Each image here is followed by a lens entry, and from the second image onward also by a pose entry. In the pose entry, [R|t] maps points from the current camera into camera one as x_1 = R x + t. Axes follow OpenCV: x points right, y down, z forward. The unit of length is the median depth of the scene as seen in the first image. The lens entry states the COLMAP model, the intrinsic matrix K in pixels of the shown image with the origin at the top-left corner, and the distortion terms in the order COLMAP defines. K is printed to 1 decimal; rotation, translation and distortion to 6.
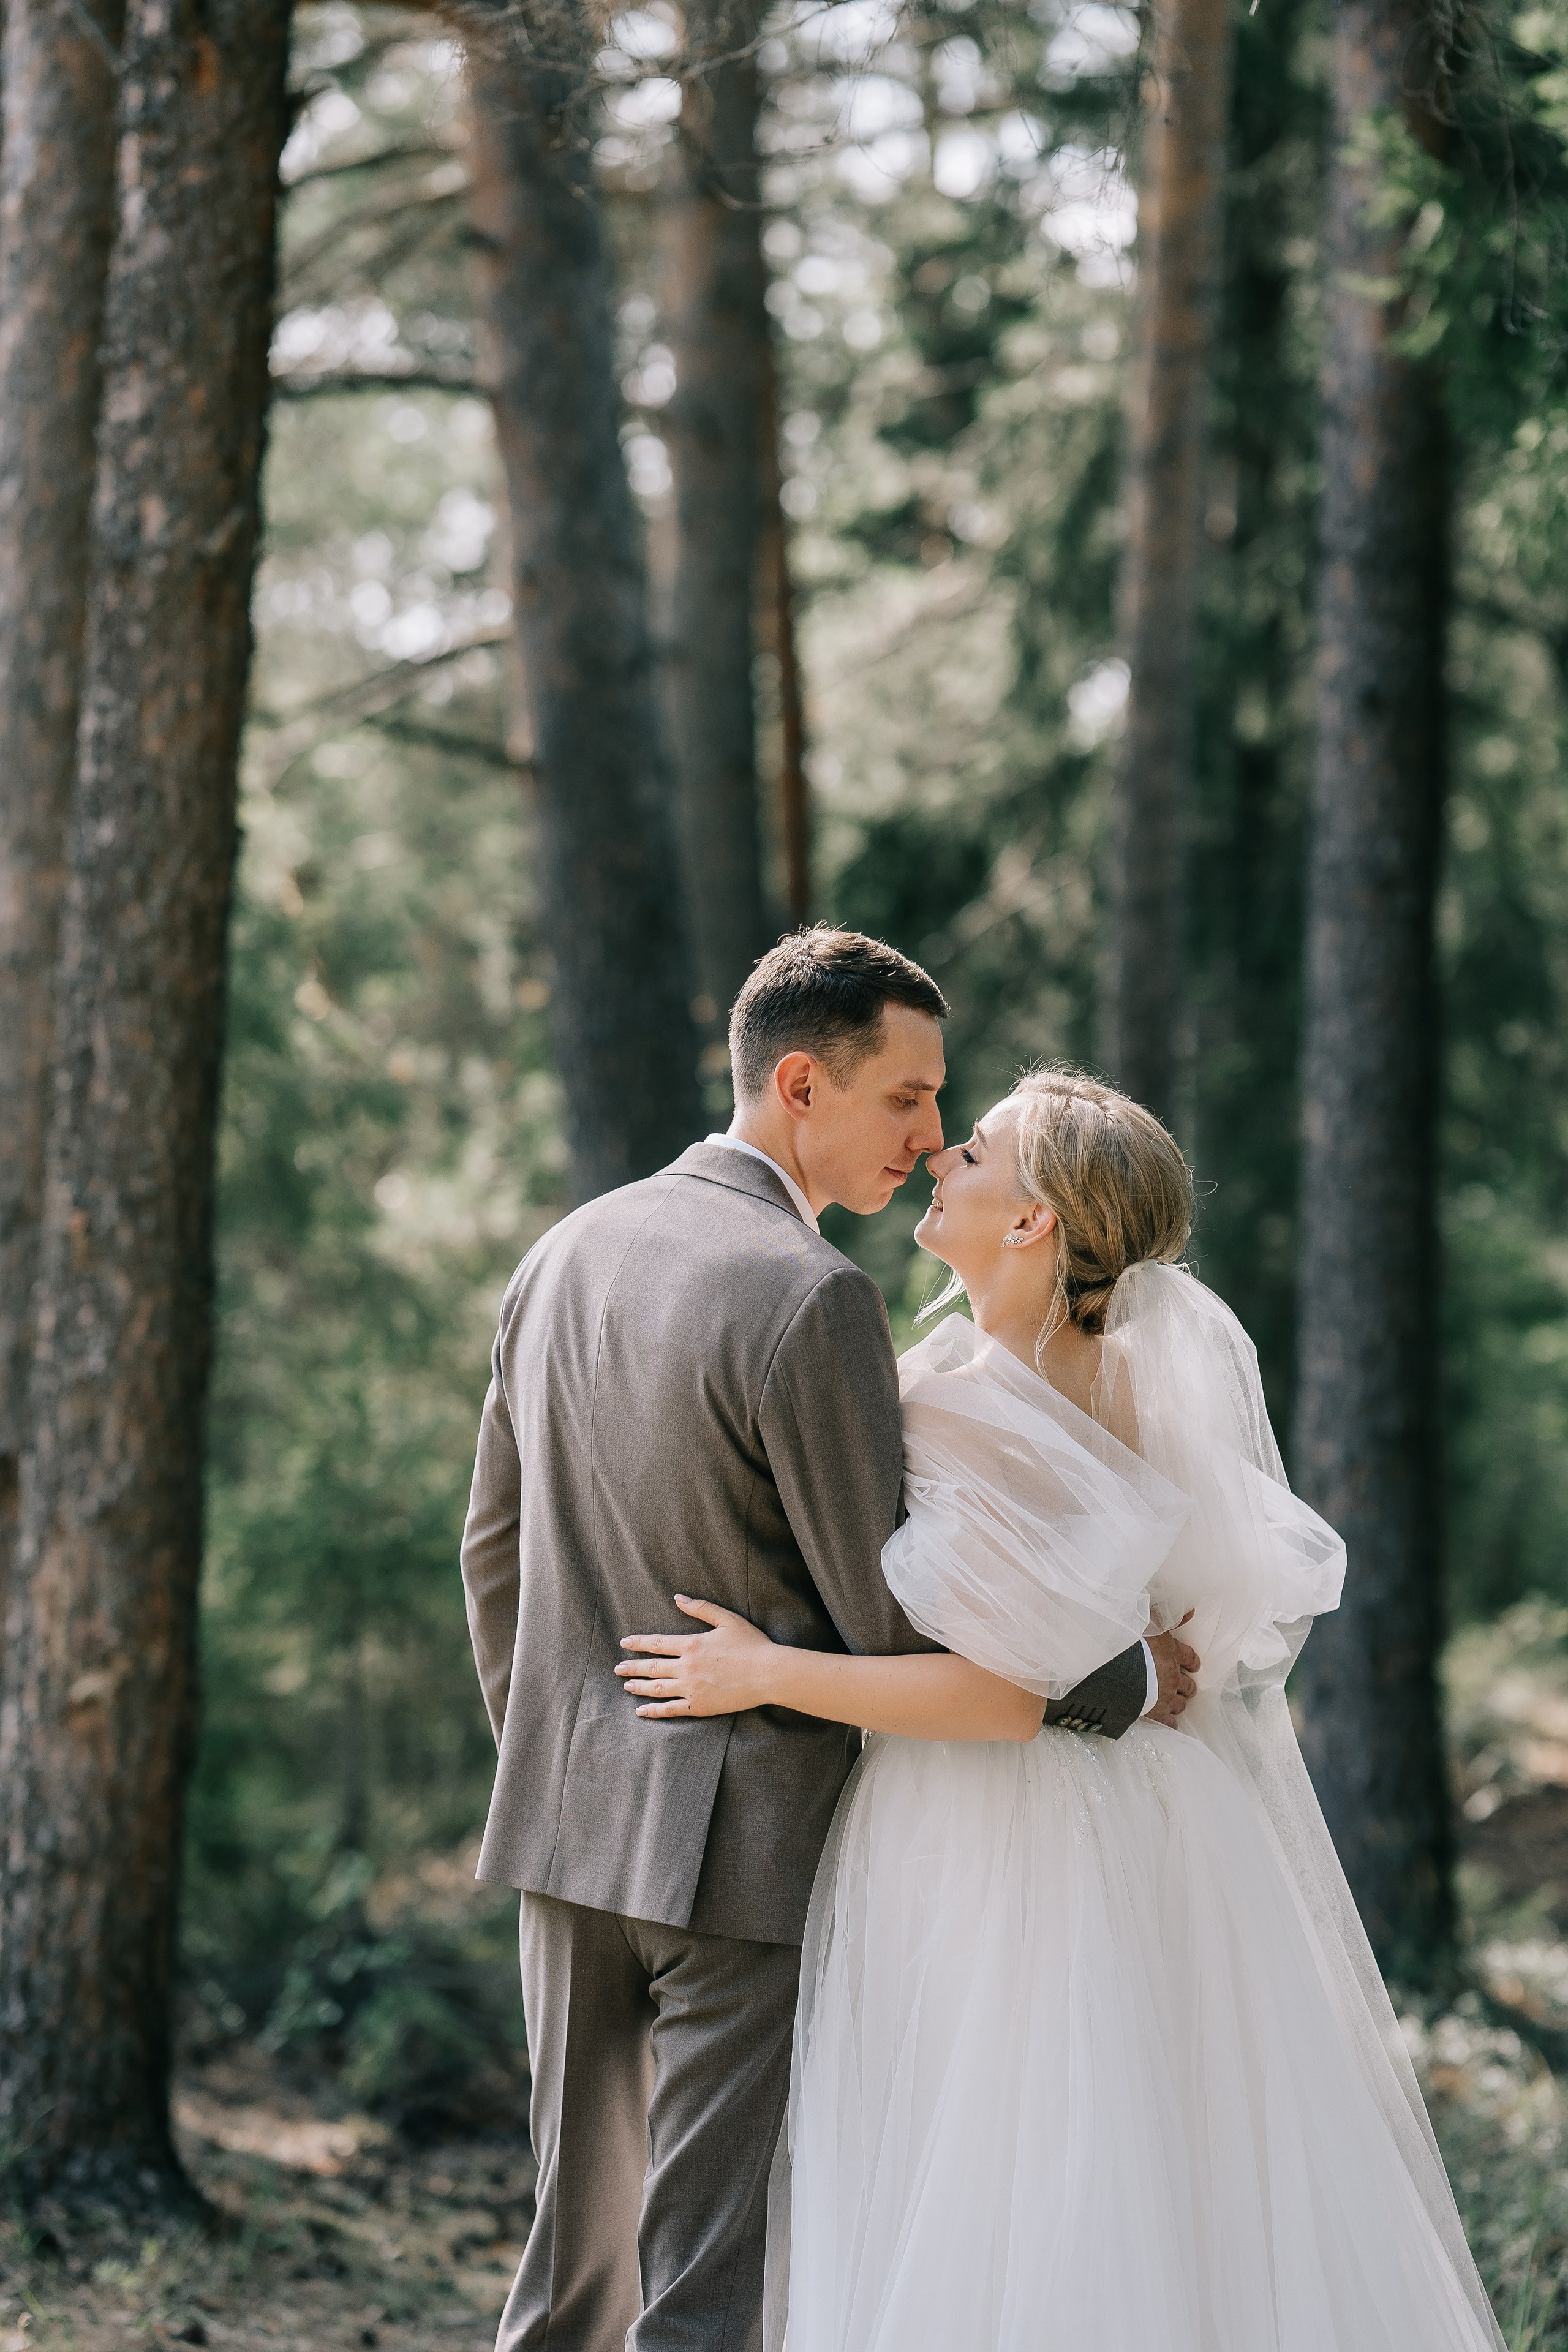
lens RADIAL K [[5886.5, 0, 731.5], [0, 5886.5, 1105.6], [0, 0, 1]] dist [0.710698, 0.419334]
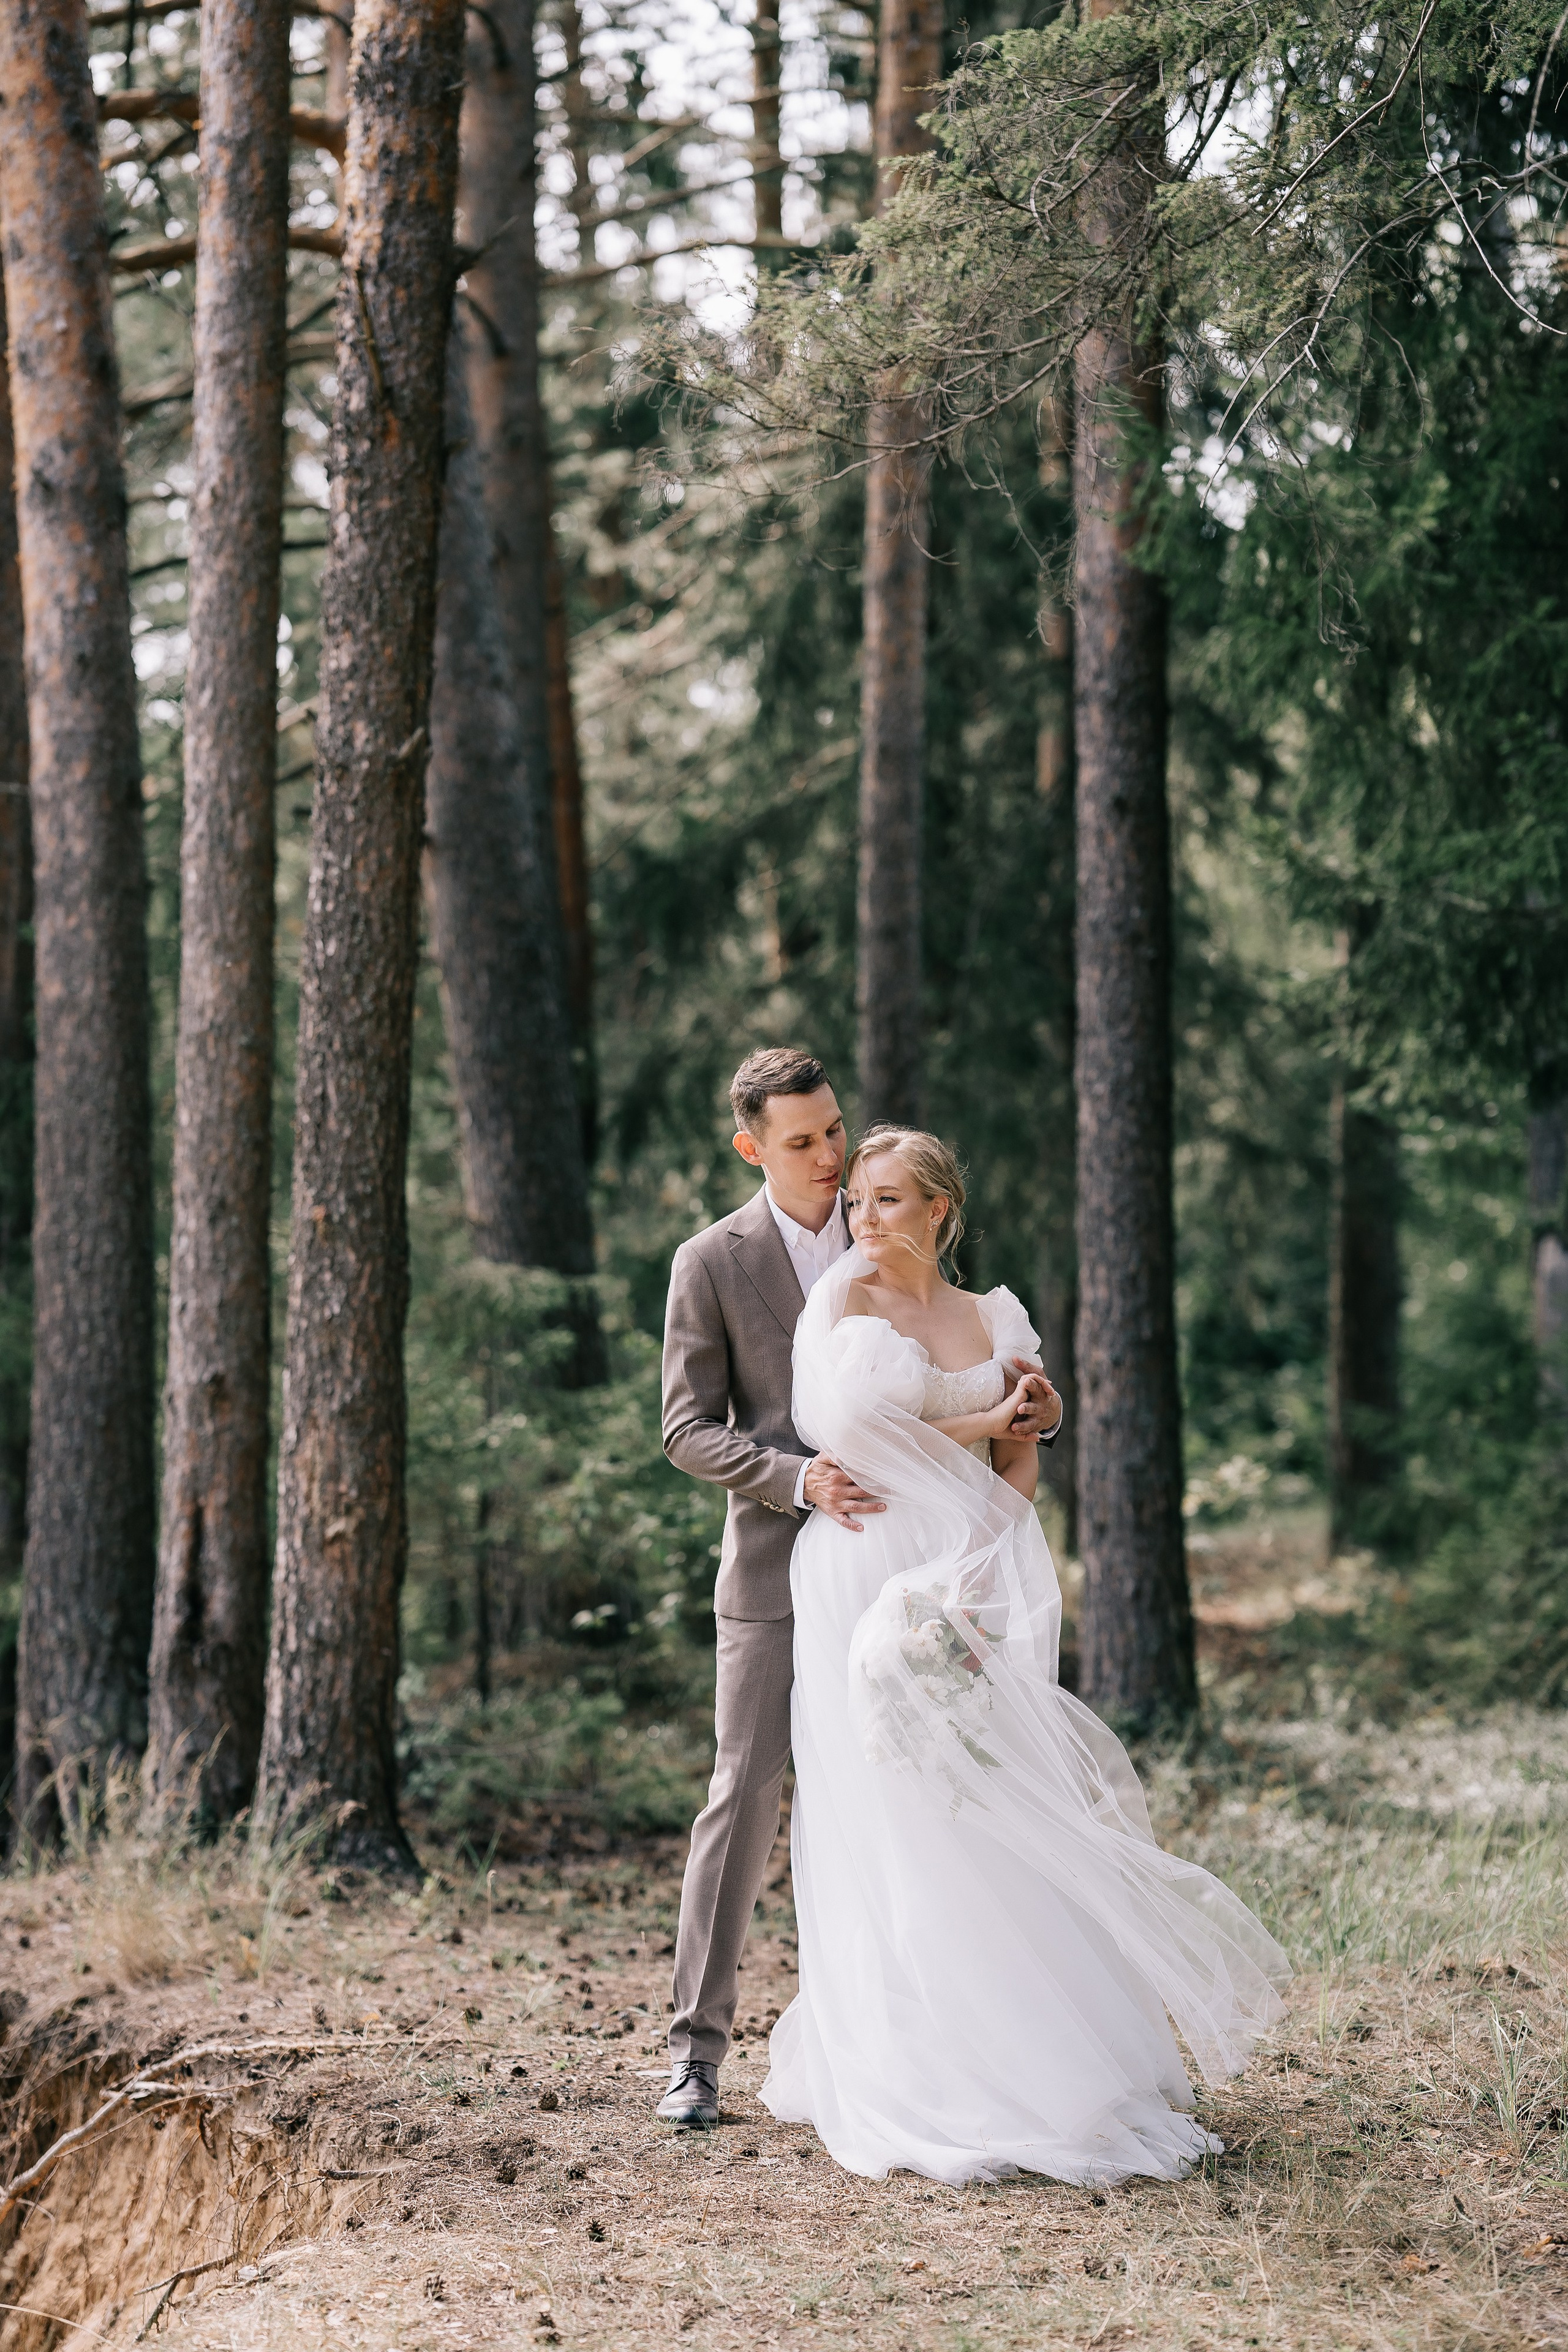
lens RADIAL K [[5762.5, 0, 710.6], [0, 5762.5, 1136.3], [0, 0, 1]] dist [0.670069, 1.048754]
pose [[0.996686, -0.023282, 0.077941, -0.096380], [0.022215, 0.999648, 0.014533, -0.014096], [-0.078252, -0.012754, 0.996852, -0.336460]]
